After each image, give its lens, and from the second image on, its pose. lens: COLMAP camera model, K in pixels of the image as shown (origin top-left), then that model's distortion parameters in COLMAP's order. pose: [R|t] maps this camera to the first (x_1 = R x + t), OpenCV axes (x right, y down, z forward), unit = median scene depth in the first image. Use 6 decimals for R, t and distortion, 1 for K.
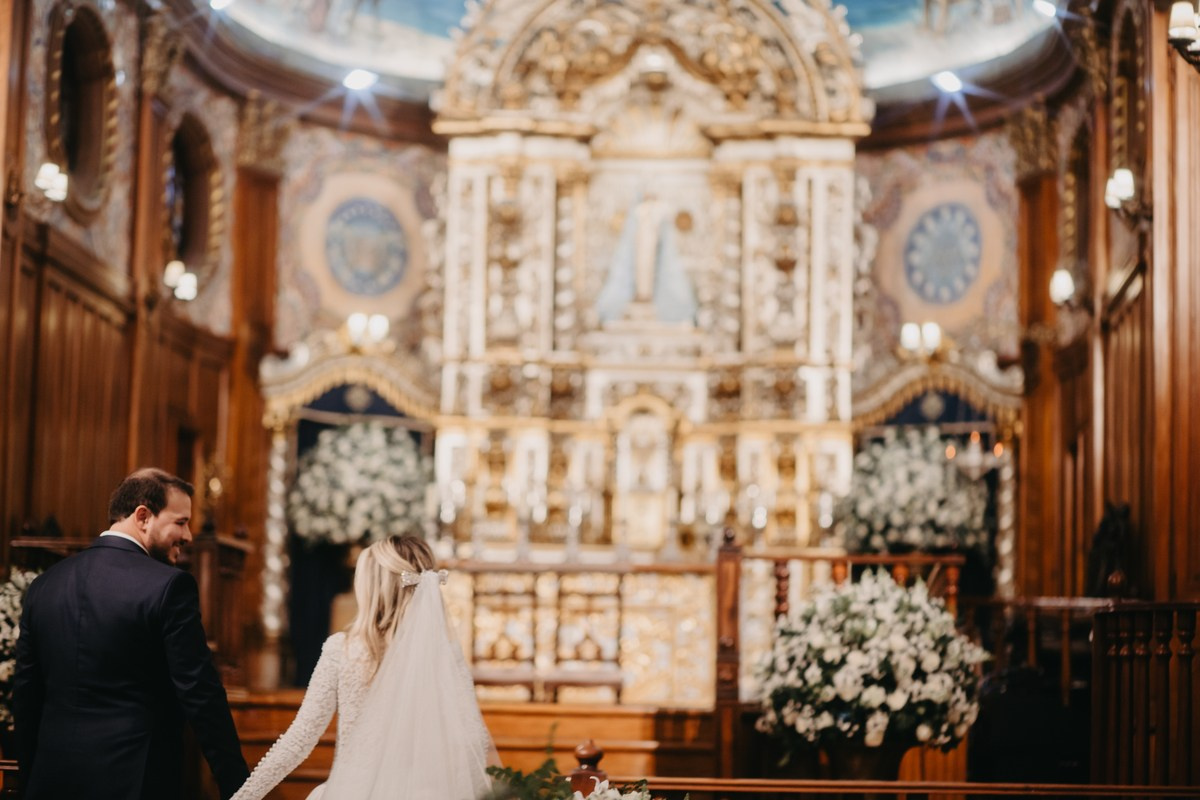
lens RADIAL K [[2920.0, 0, 565.6], [0, 2920.0, 399.5], [0, 0, 1]] dist [-0.108700, 0.156853]
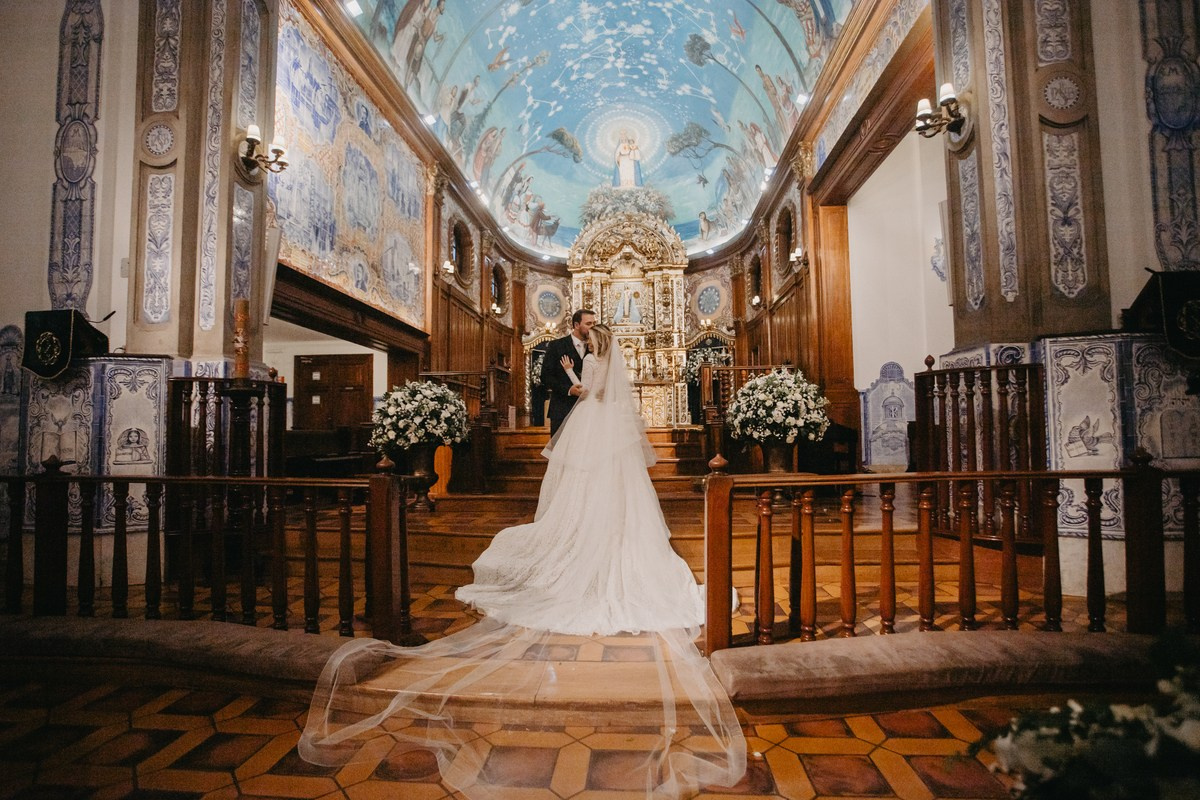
lens RADIAL K [[602.3, 0, 600.0], [0, 602.3, 400.0], [0, 0, 1]] dist [-0.026016, 0.000321]
pose [[0.999321, -0.034506, 0.012935, -0.020323], [0.033676, 0.997650, 0.059674, 0.024787], [-0.014963, -0.059197, 0.998134, 0.252240]]
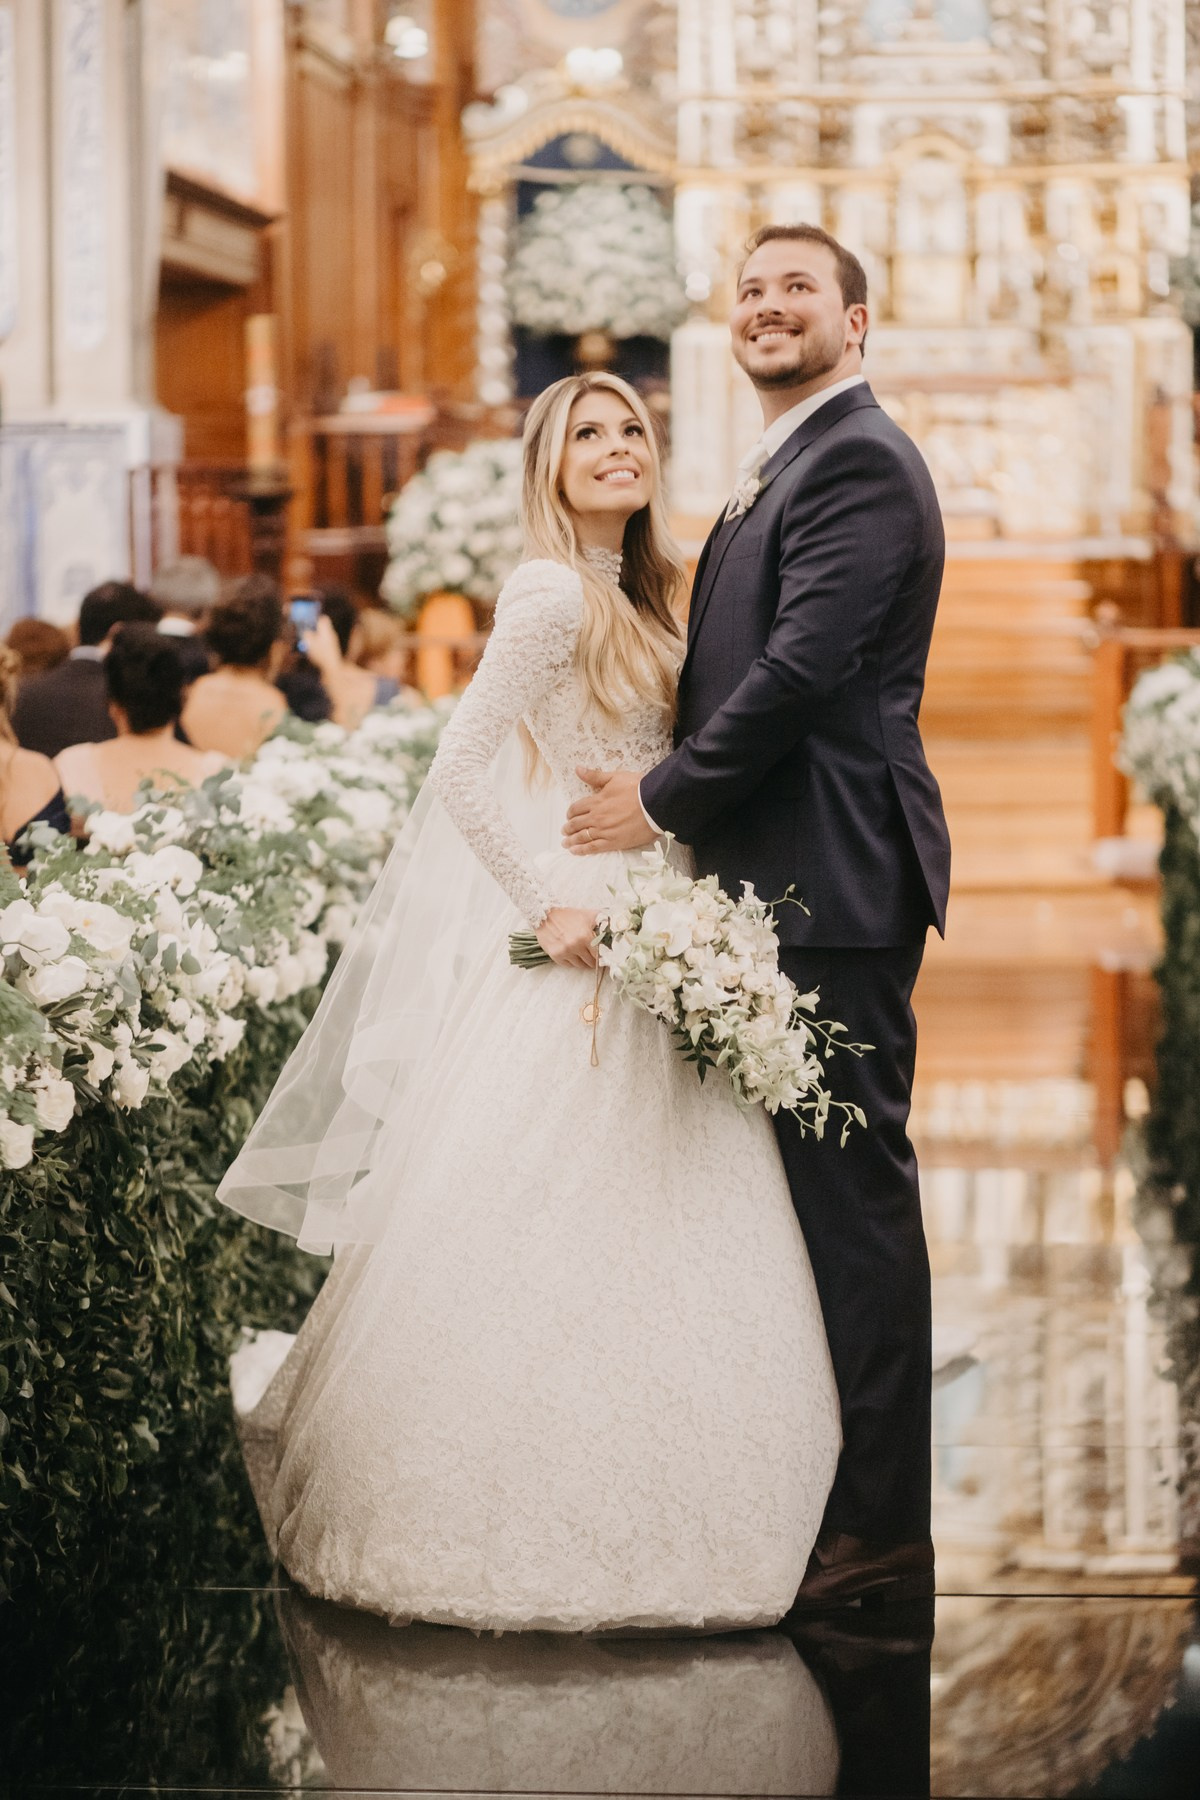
lens RADIAL K [[4530.0, 0, 600.0], [0, 4530.0, 900.0], [0, 0, 1]] dist [-0.004626, -0.580185]
pose [[0.999460, -0.032850, -0.001053, -0.072412], [0.032386, 0.978867, 0.201916, -0.051414], [-0.005602, -0.201841, 0.979402, -0.291958]]
